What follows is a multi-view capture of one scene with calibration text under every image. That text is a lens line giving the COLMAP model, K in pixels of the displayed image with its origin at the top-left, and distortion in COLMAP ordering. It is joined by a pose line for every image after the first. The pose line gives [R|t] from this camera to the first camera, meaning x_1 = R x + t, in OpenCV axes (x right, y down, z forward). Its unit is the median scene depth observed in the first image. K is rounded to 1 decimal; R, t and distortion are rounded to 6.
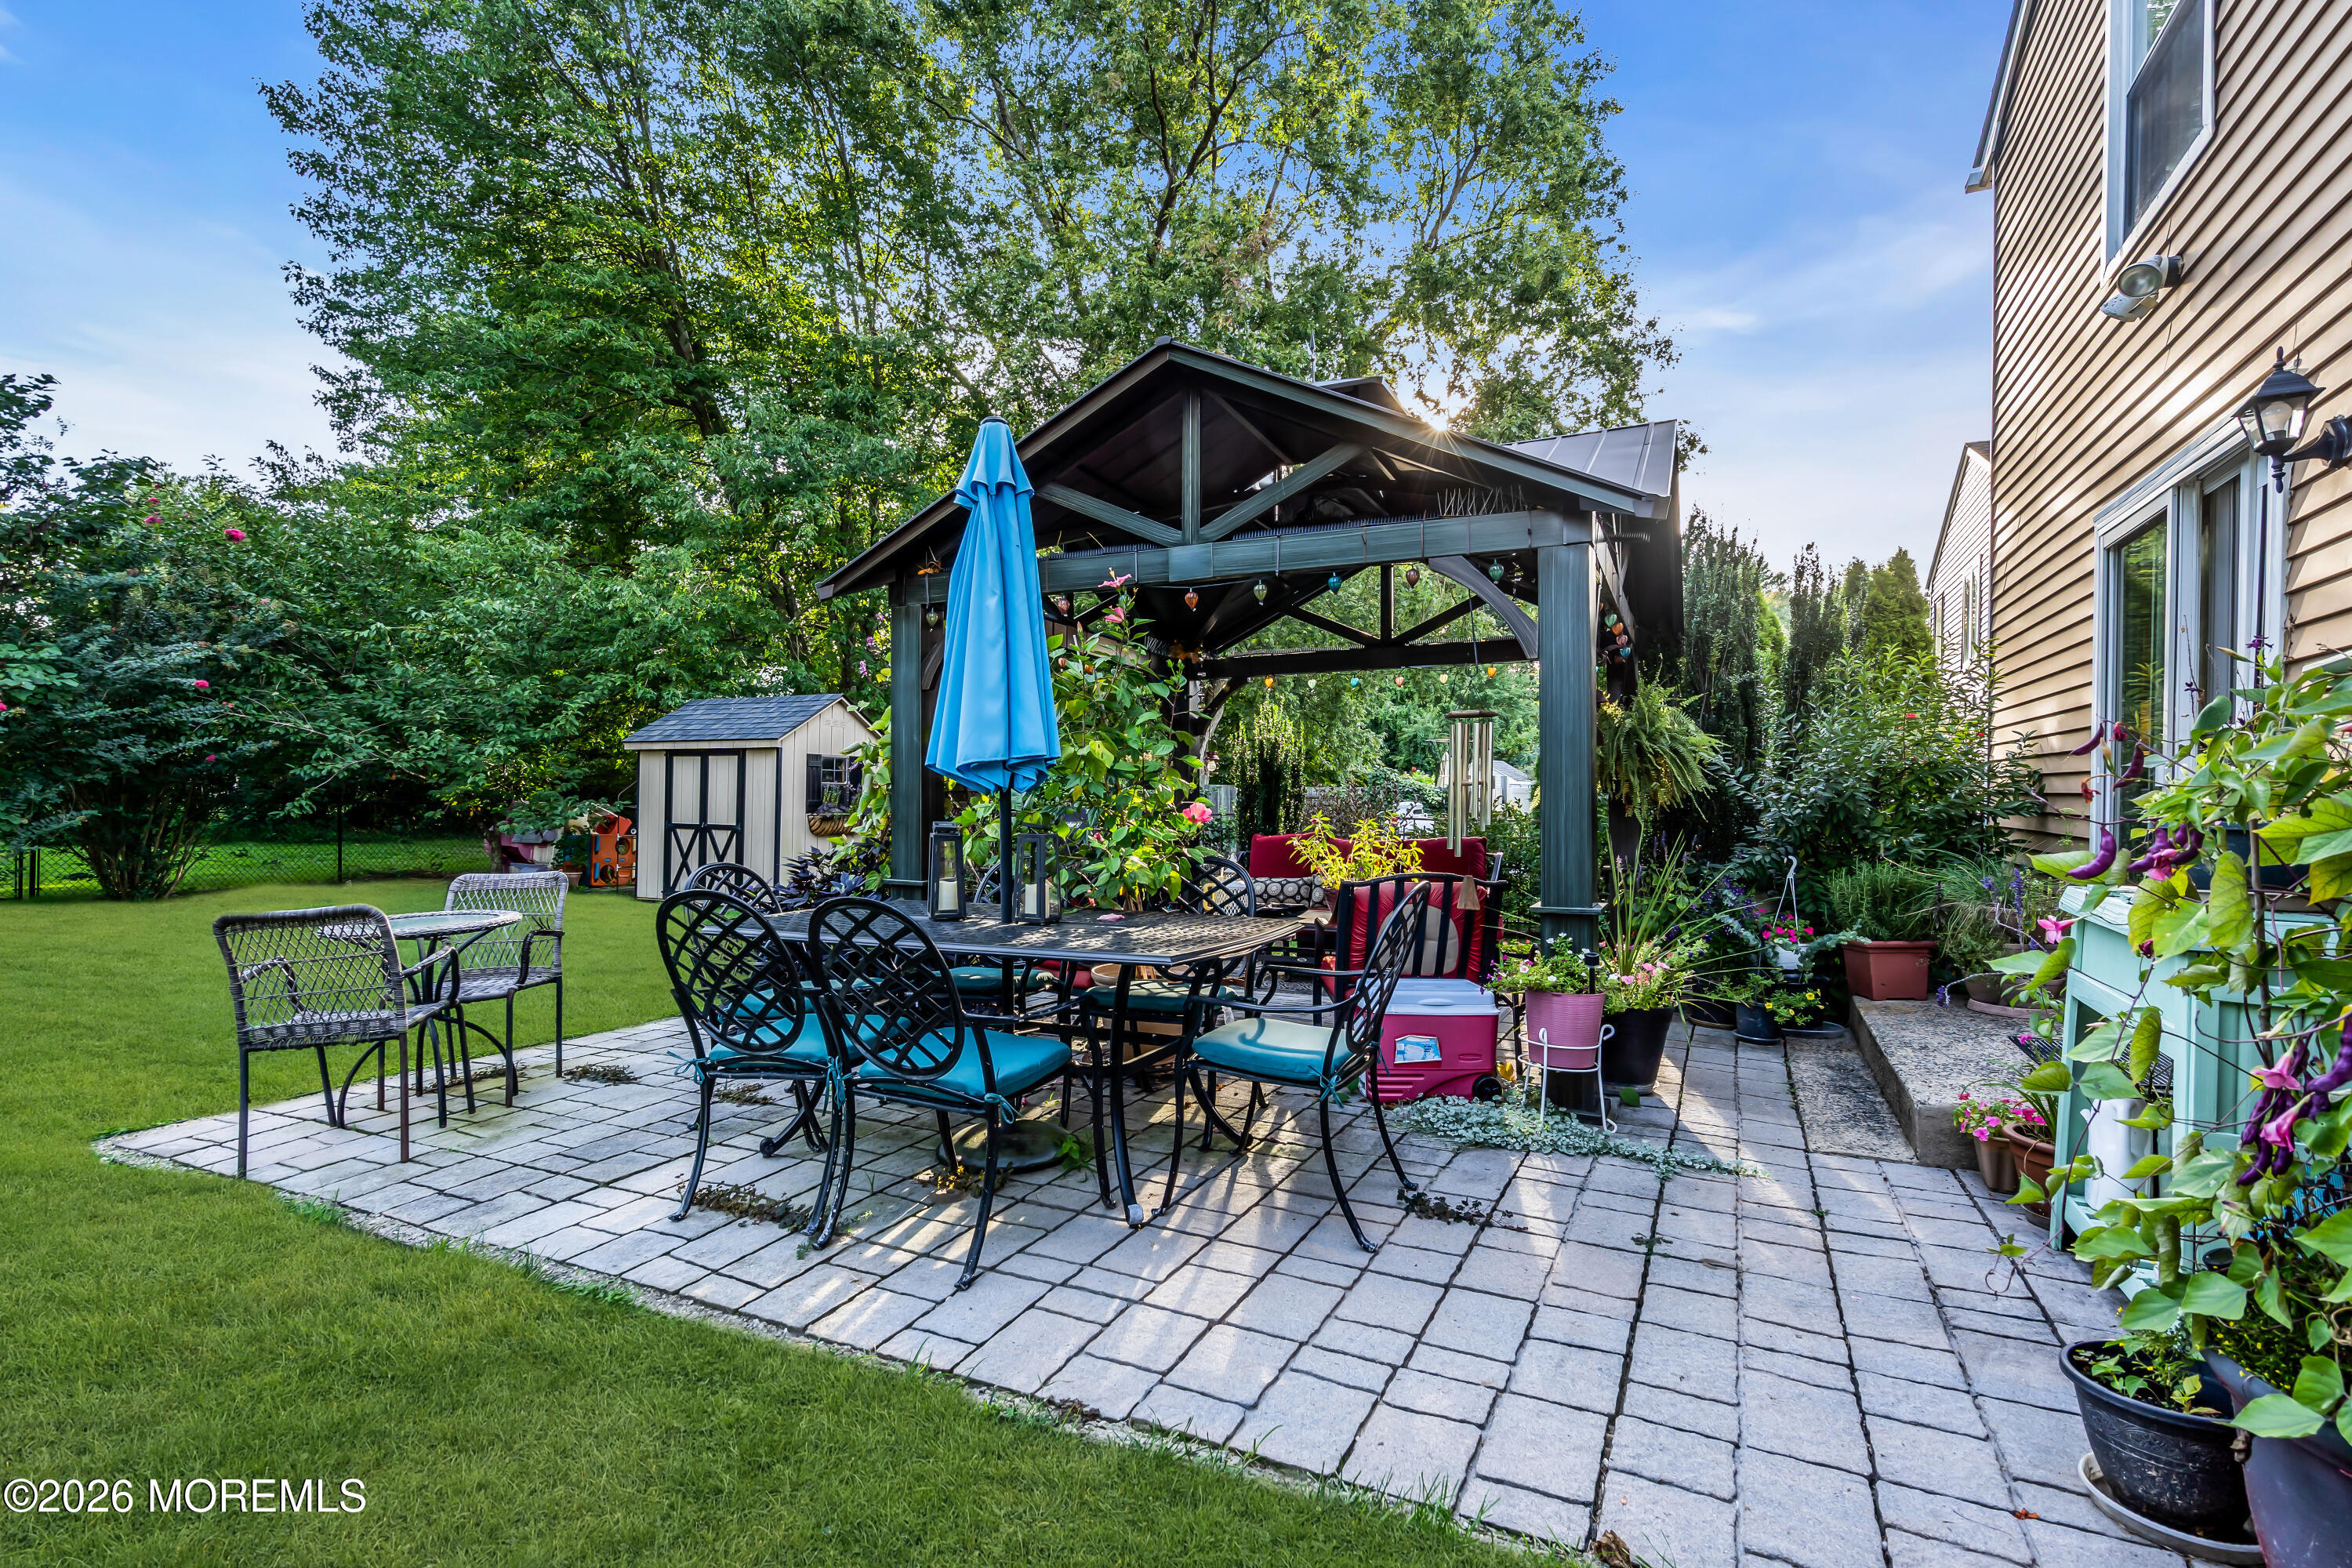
lens RADIAL K [[1076.6, 0, 1179.8], [0, 1076.6, 798.1], [0, 0, 1]] dist [-0.001568, 0.000036]
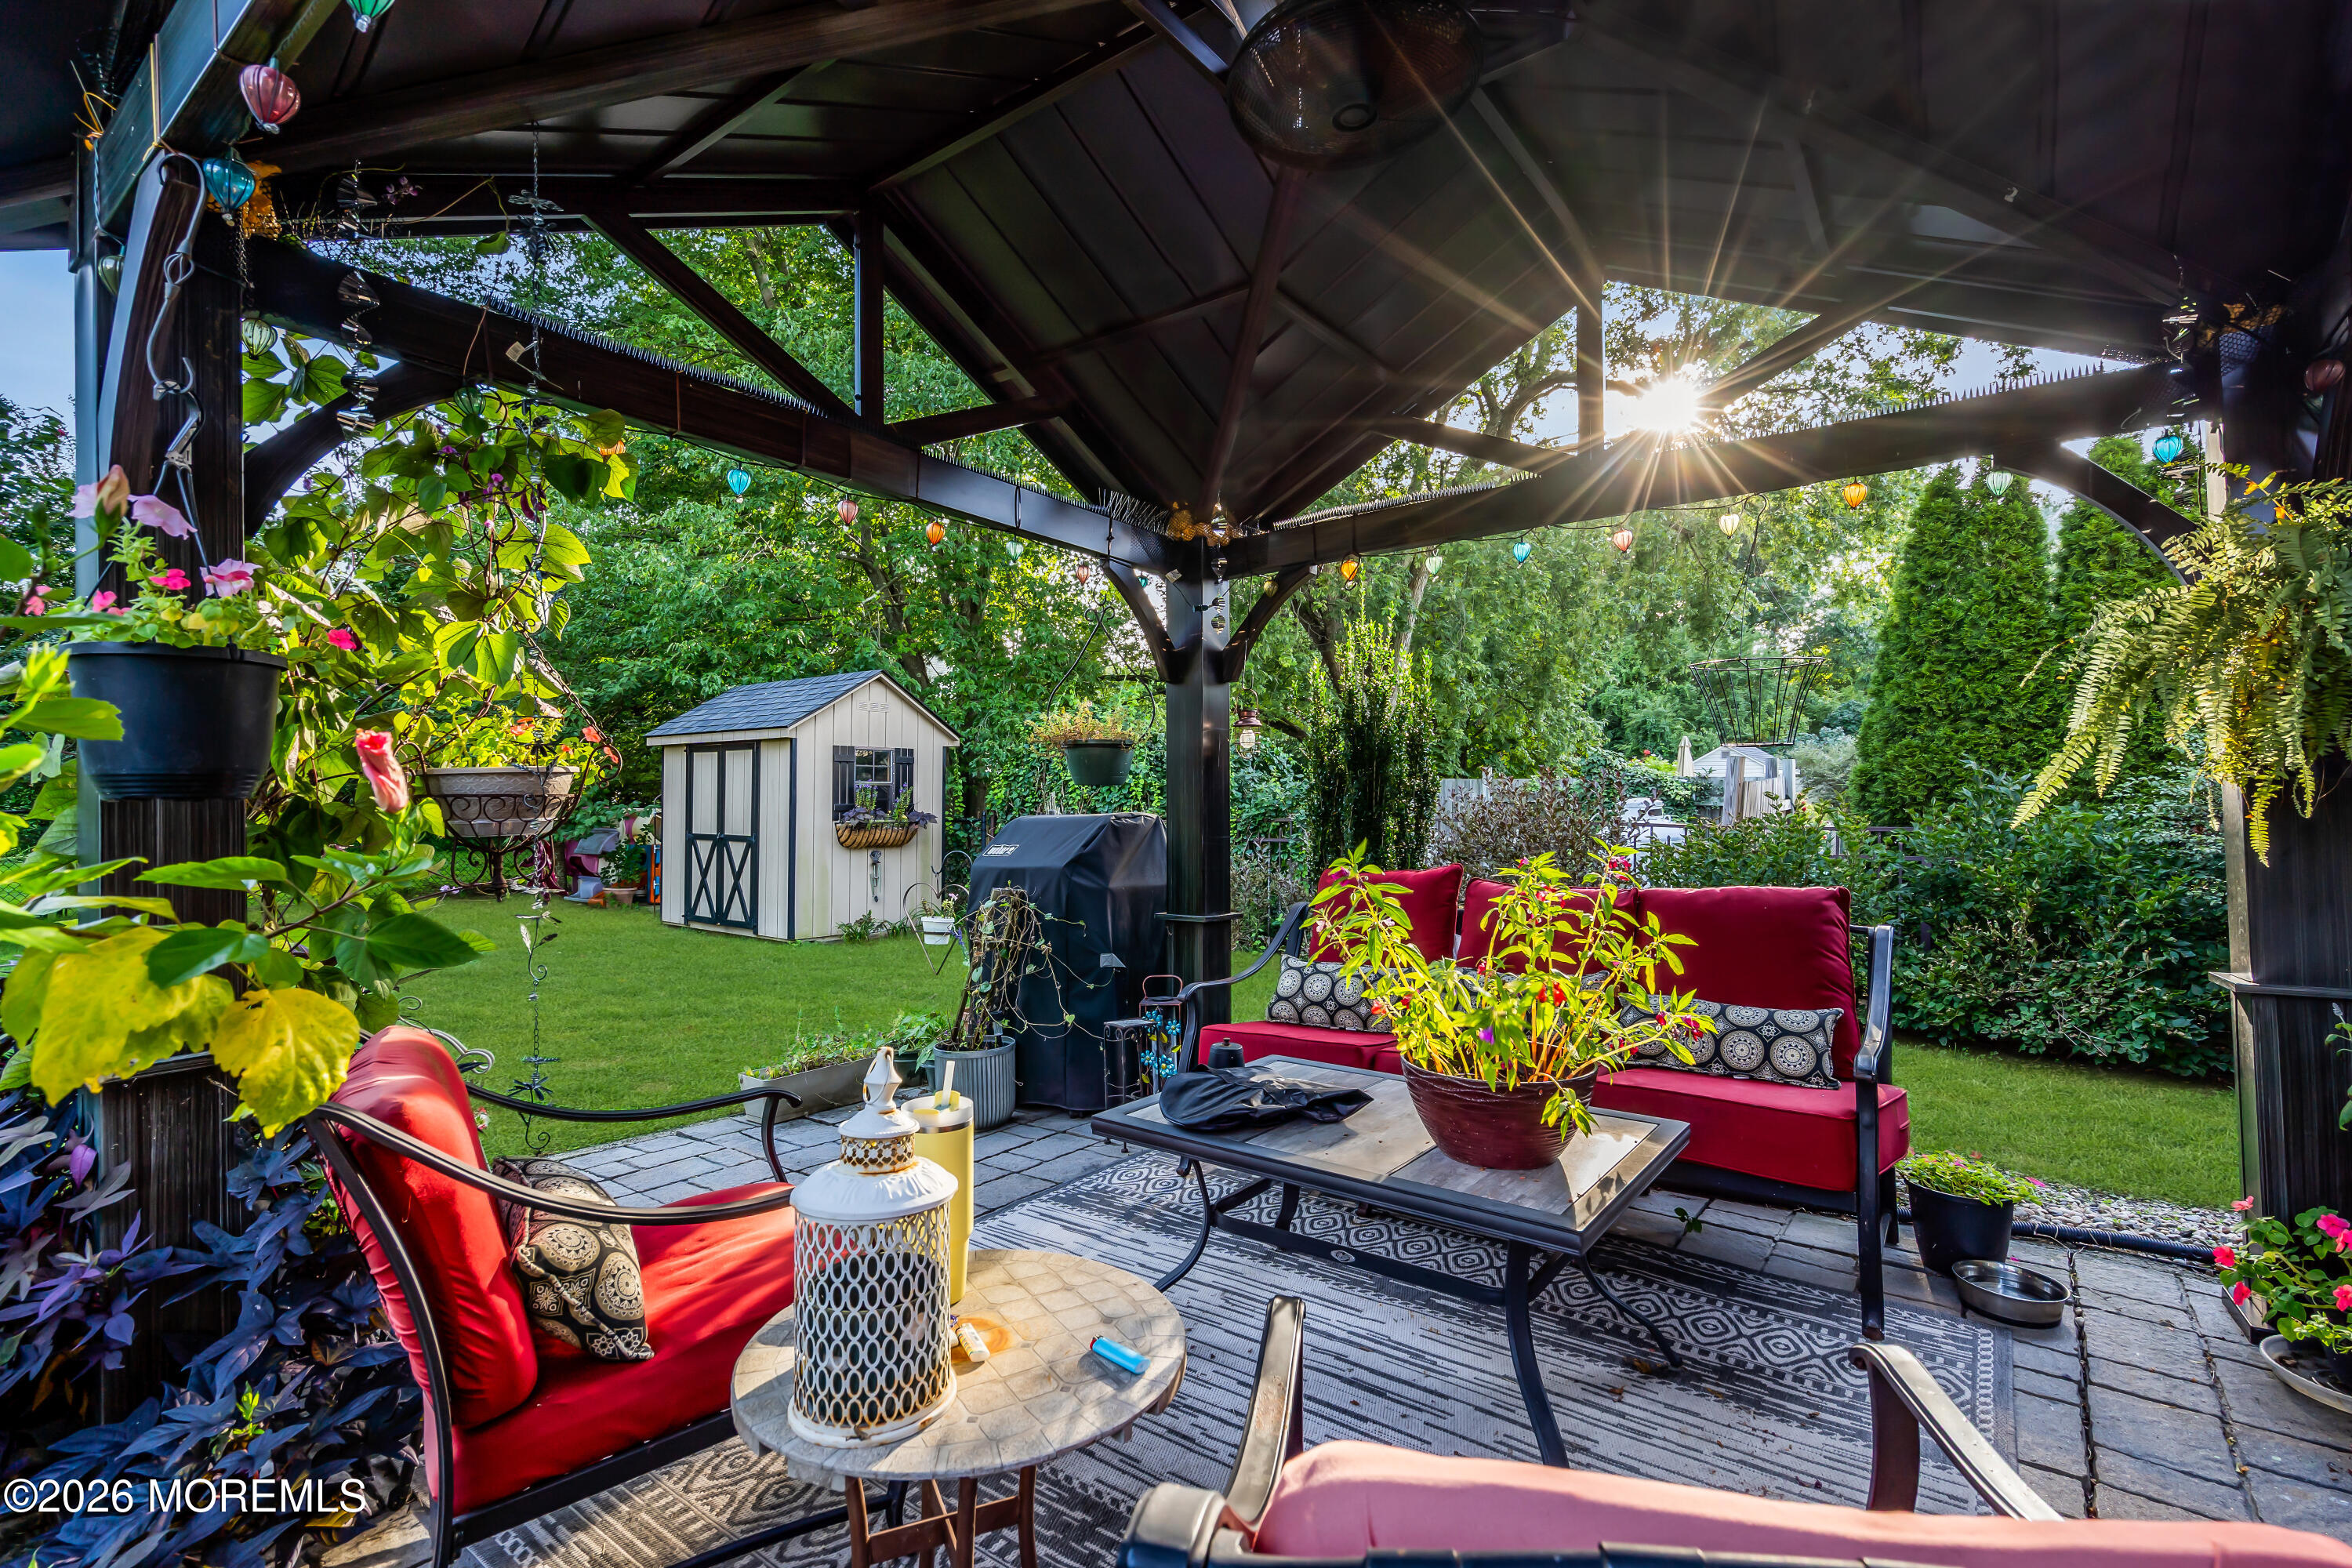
lens RADIAL K [[1076.6, 0, 1179.8], [0, 1076.6, 798.1], [0, 0, 1]] dist [-0.001568, 0.000036]
pose [[0.981563, -0.010760, -0.190834, 0.063438], [0.011256, 0.999936, 0.001516, -0.000870], [0.190805, -0.003636, 0.981621, 0.310922]]
